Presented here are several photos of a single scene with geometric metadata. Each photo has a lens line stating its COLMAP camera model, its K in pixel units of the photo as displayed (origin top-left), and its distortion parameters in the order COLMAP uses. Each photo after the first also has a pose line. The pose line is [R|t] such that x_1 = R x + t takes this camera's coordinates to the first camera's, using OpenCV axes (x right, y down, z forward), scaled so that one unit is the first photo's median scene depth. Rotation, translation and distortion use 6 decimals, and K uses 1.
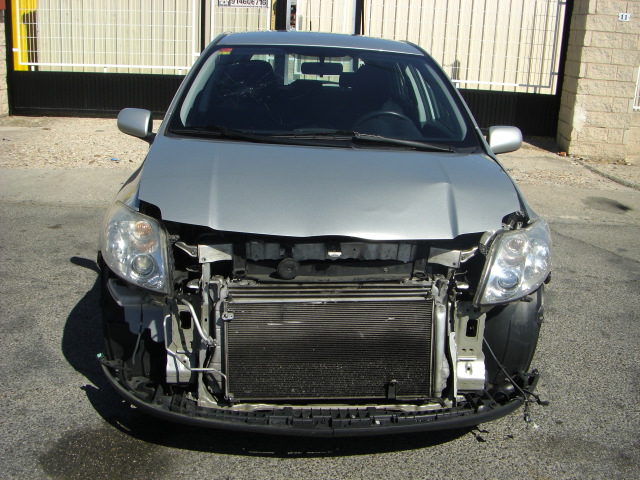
lens RADIAL K [[724.9, 0, 321.8], [0, 724.9, 236.4], [0, 0, 1]] dist [-0.140132, 0.000000]
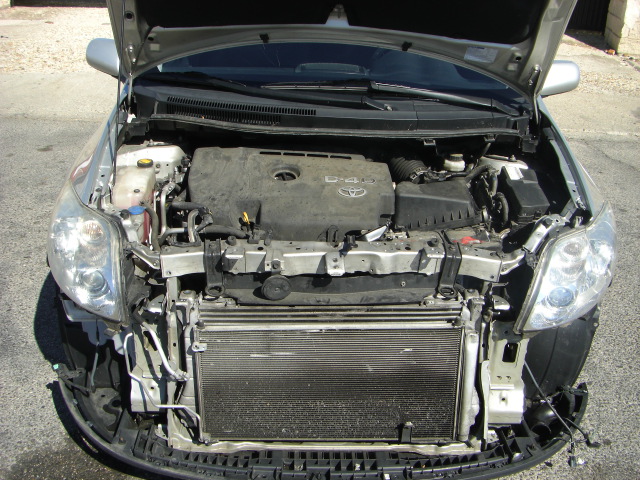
lens RADIAL K [[724.9, 0, 317.4], [0, 724.9, 237.3], [0, 0, 1]] dist [-0.140132, 0.000000]
pose [[0.998884, 0.013561, -0.045250, 0.030411], [-0.005494, 0.984756, 0.173852, -0.136305], [0.046918, -0.173409, 0.983732, 0.239494]]
